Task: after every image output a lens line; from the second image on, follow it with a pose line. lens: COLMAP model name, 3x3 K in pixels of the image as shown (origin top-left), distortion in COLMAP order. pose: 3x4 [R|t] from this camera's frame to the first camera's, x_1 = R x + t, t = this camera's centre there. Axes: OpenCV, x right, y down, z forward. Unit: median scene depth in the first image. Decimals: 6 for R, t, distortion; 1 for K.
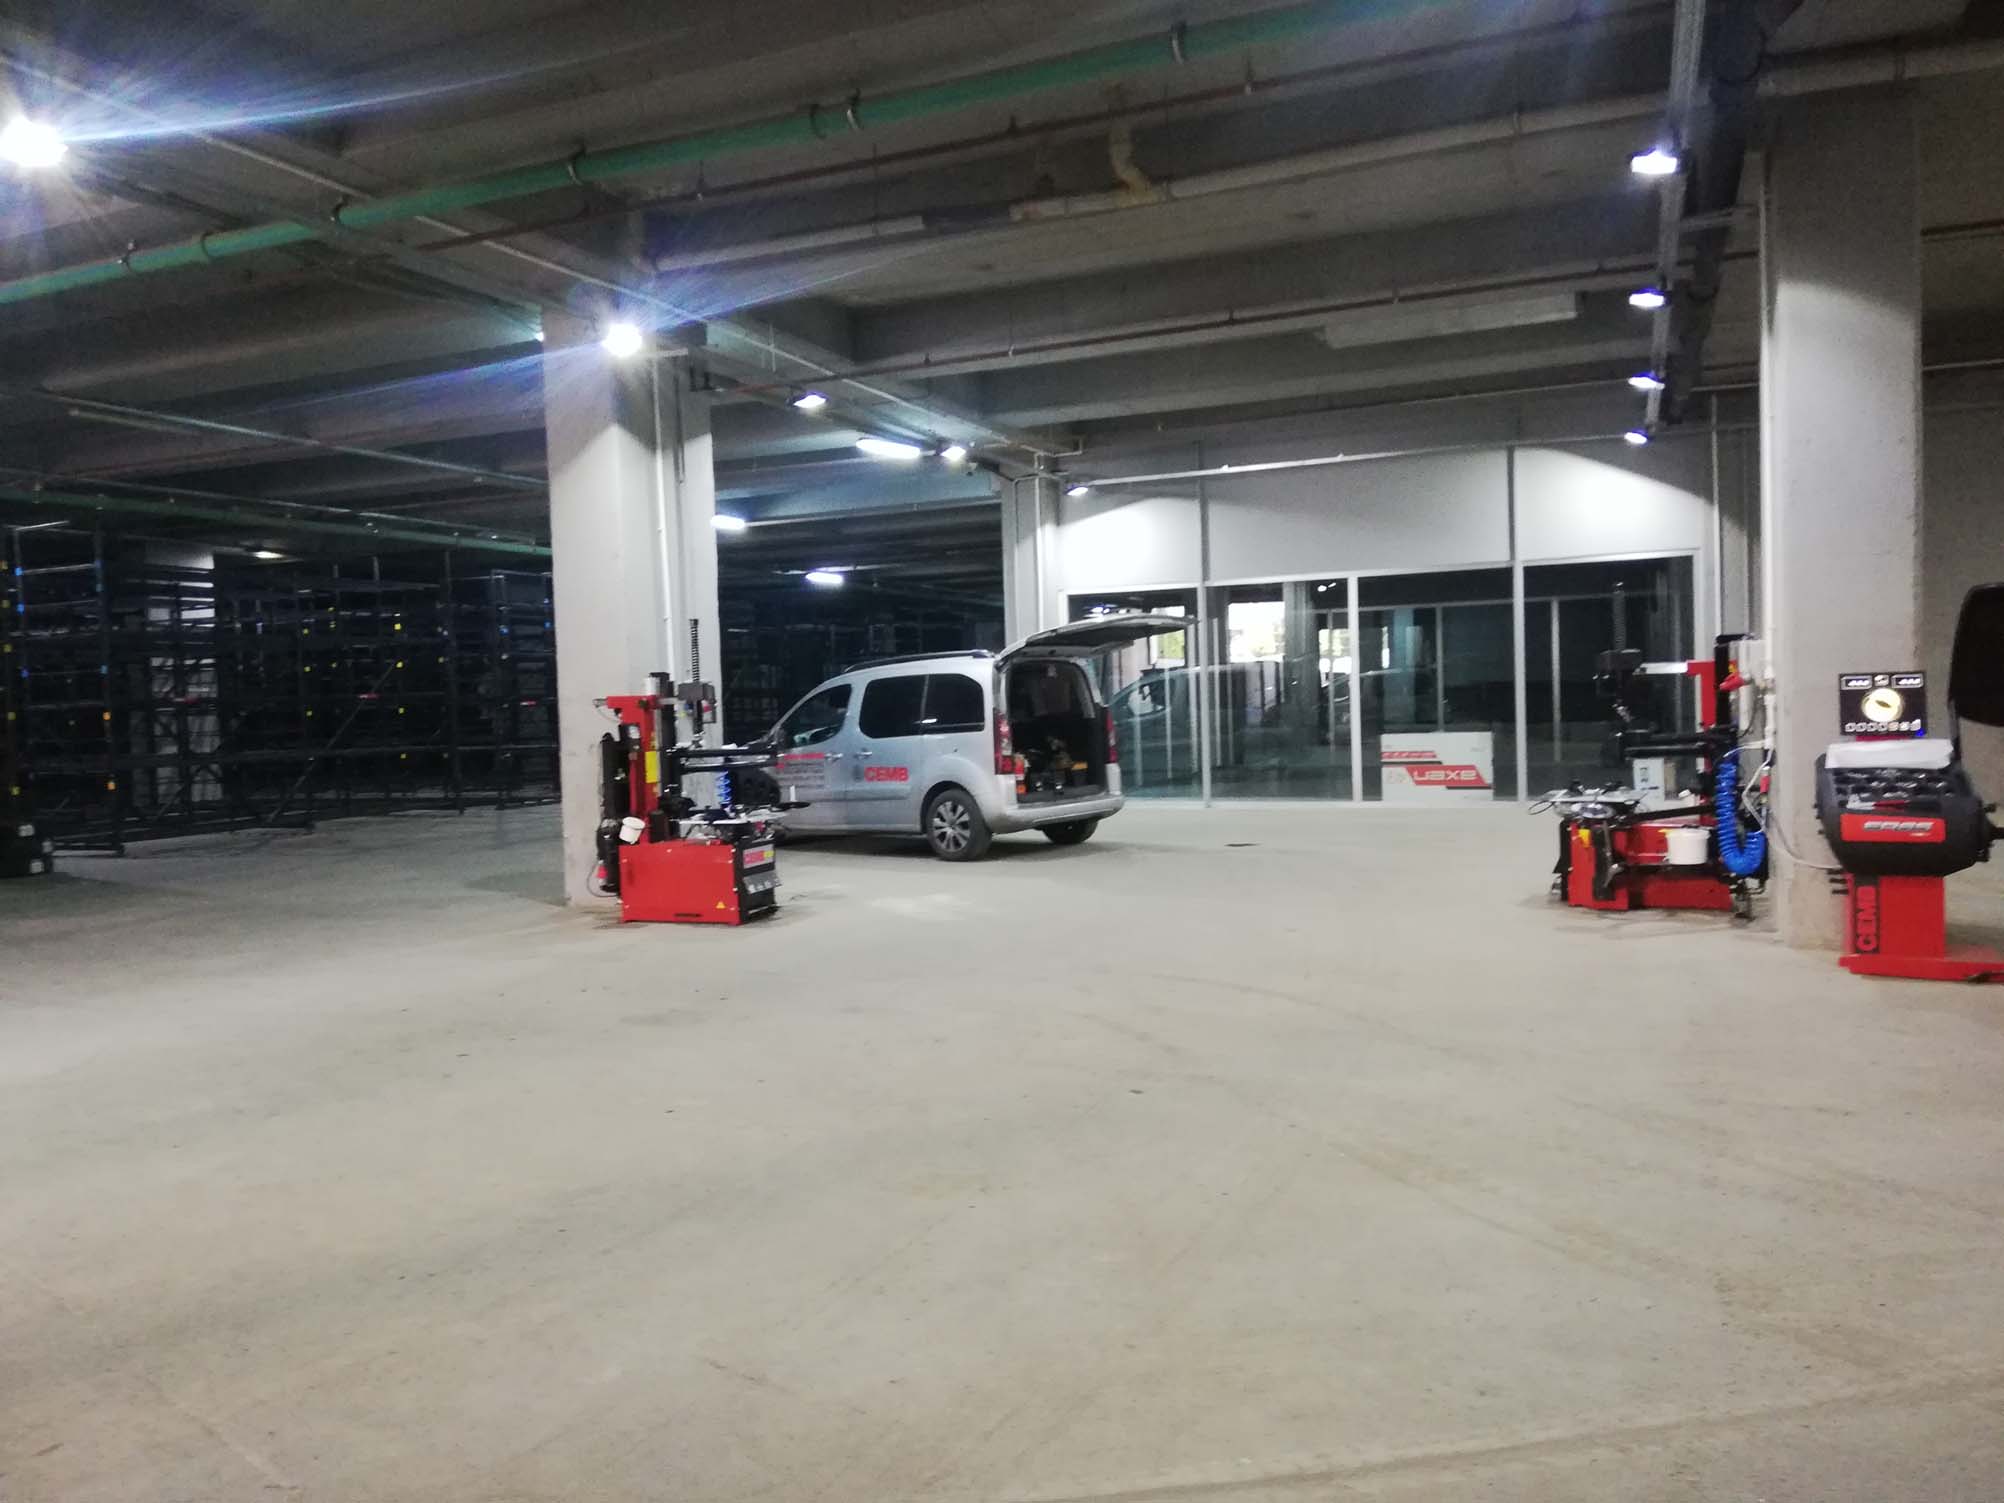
lens RADIAL K [[1515.4, 0, 991.6], [0, 1515.4, 753.7], [0, 0, 1]] dist [0.008925, 0.002343]
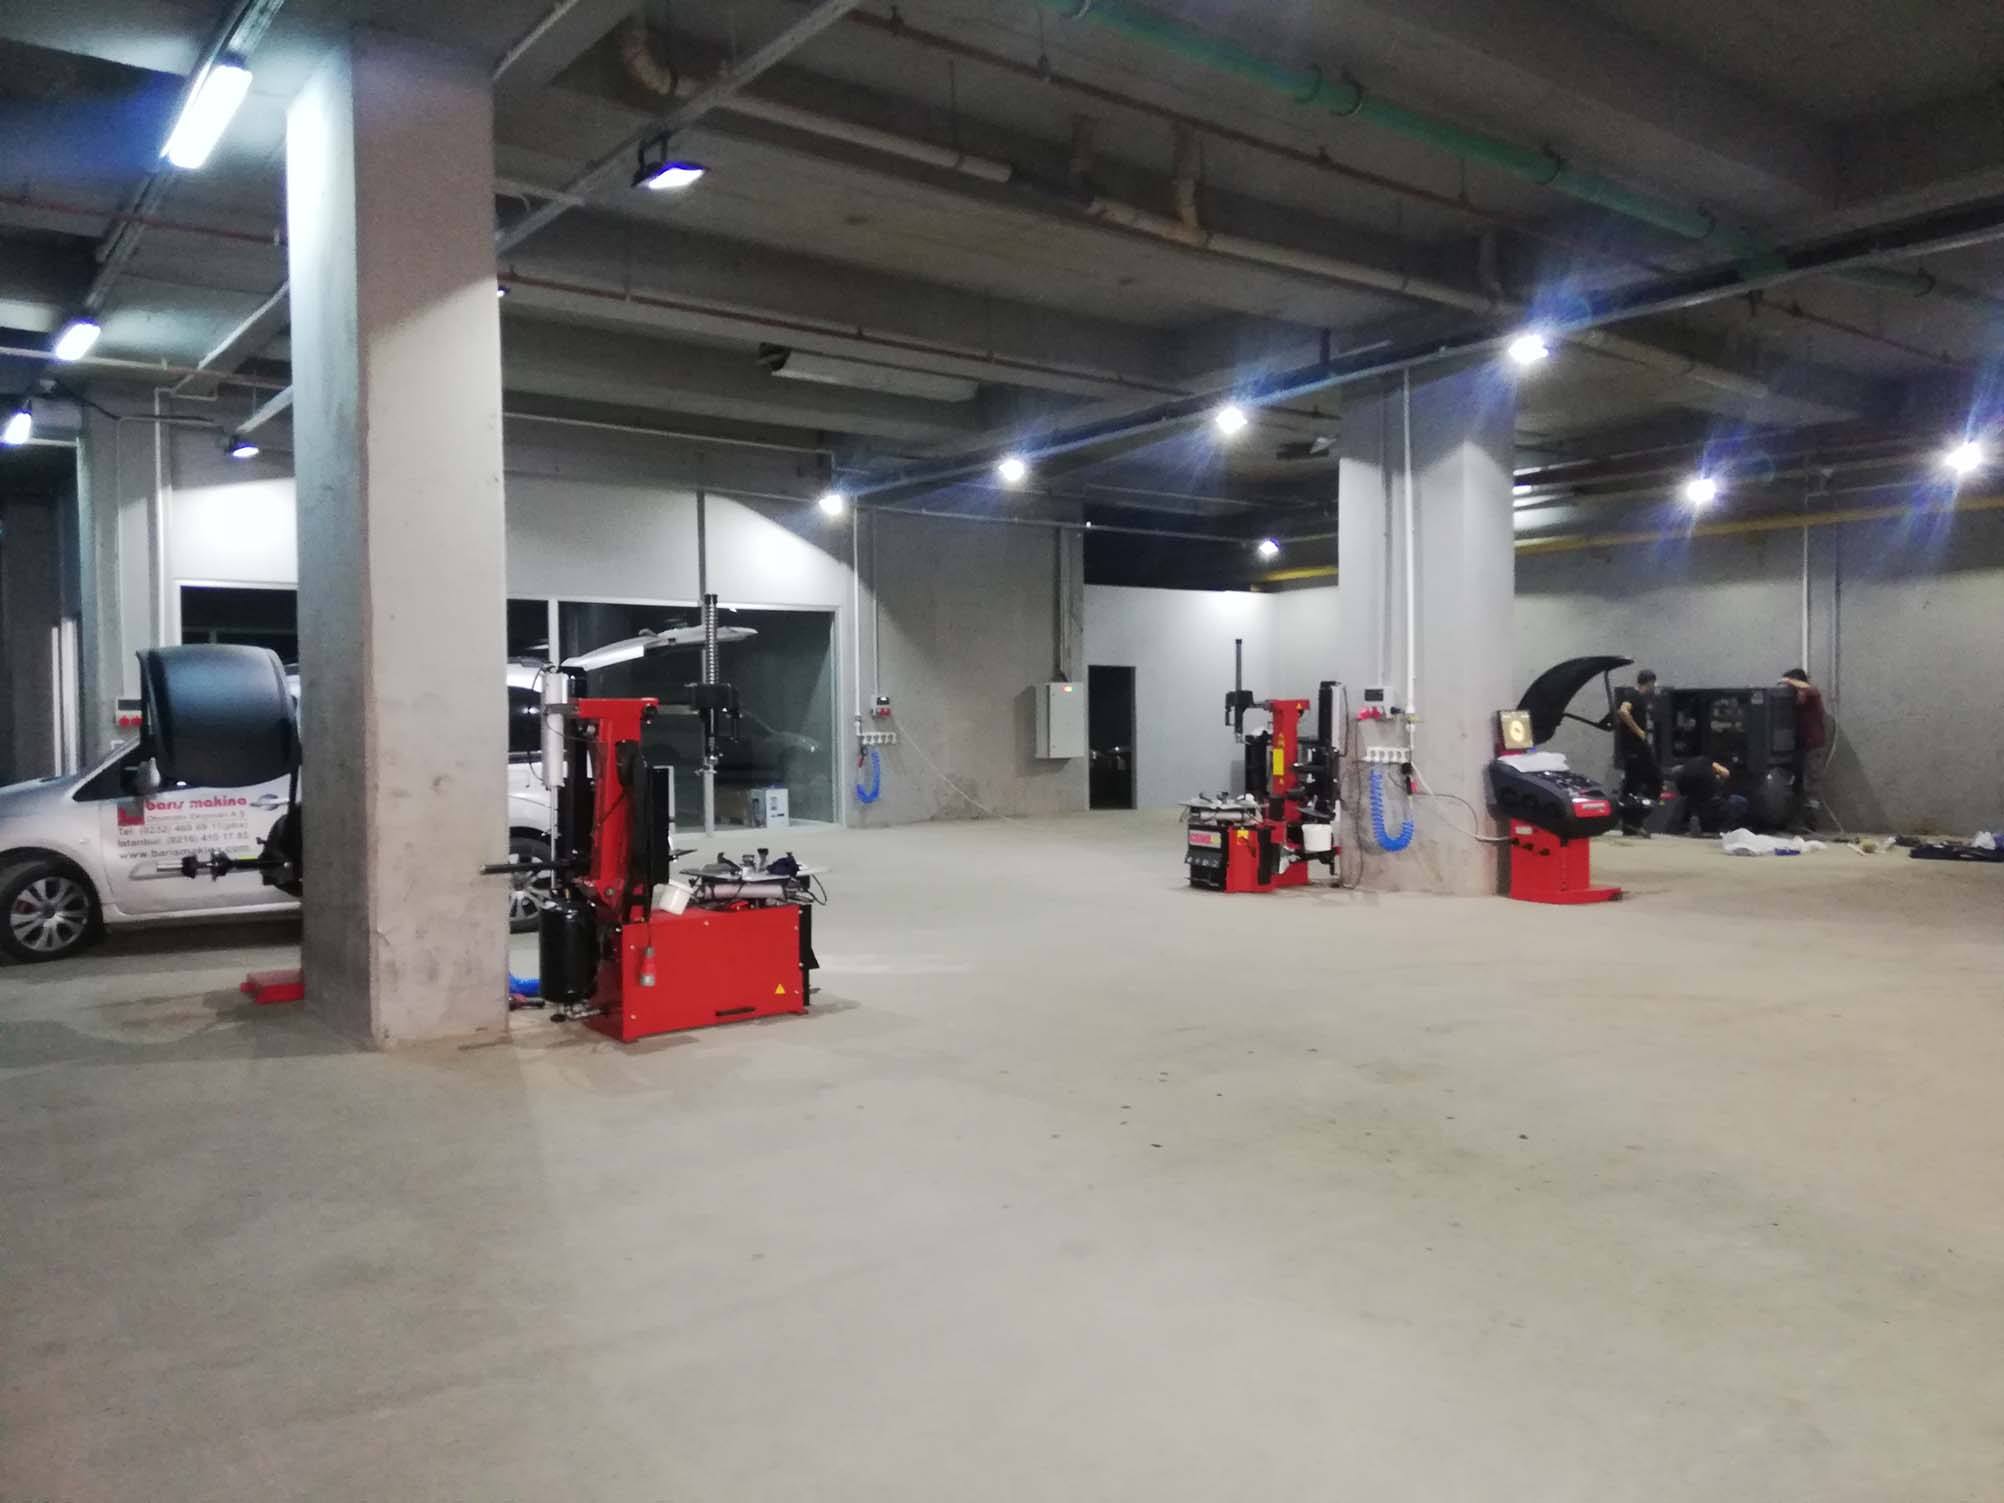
lens RADIAL K [[1515.4, 0, 991.6], [0, 1515.4, 753.7], [0, 0, 1]] dist [0.008925, 0.002343]
pose [[0.474307, 0.002203, 0.880357, -0.657485], [0.031011, 0.999334, -0.019208, 0.003168], [-0.879813, 0.036411, 0.473923, 0.476180]]
